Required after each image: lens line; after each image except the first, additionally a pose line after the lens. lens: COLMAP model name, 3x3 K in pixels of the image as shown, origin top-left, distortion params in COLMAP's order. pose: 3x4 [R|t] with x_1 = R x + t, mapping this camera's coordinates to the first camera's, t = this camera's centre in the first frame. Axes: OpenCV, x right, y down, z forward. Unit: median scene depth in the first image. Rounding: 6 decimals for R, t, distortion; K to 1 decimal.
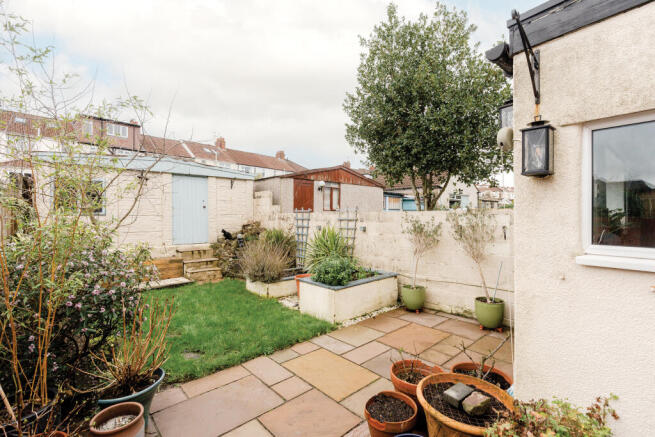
lens RADIAL K [[298.7, 0, 327.3], [0, 298.7, 217.3], [0, 0, 1]] dist [-0.006865, 0.000808]
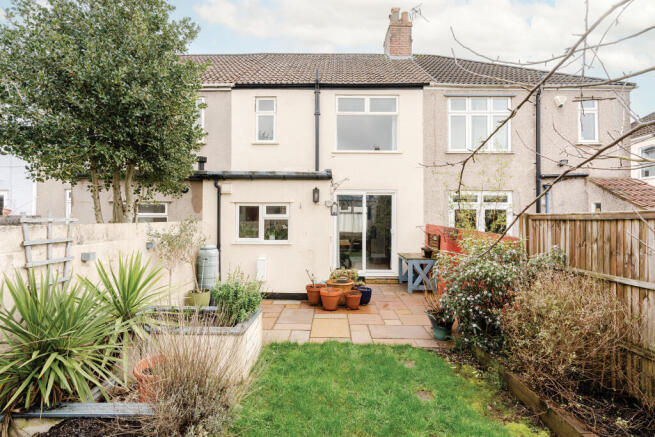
lens RADIAL K [[325.7, 0, 326.3], [0, 325.7, 217.6], [0, 0, 1]] dist [0.000776, 0.000030]
pose [[-0.747277, 0.001950, 0.664509, -0.516355], [0.001696, 0.999998, -0.001027, -0.026252], [-0.664510, 0.000360, -0.747279, 1.056481]]
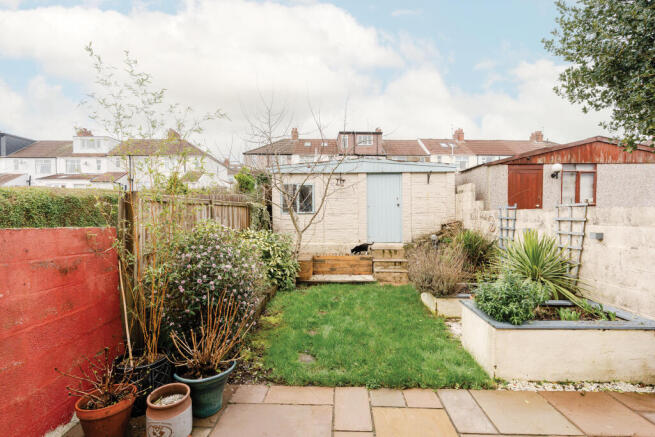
lens RADIAL K [[309.2, 0, 328.1], [0, 309.2, 216.8], [0, 0, 1]] dist [-0.000856, 0.001303]
pose [[0.715250, 0.005515, -0.698847, 0.154334], [-0.001274, 0.999977, 0.006588, -0.003512], [0.698867, -0.003821, 0.715241, 0.167680]]
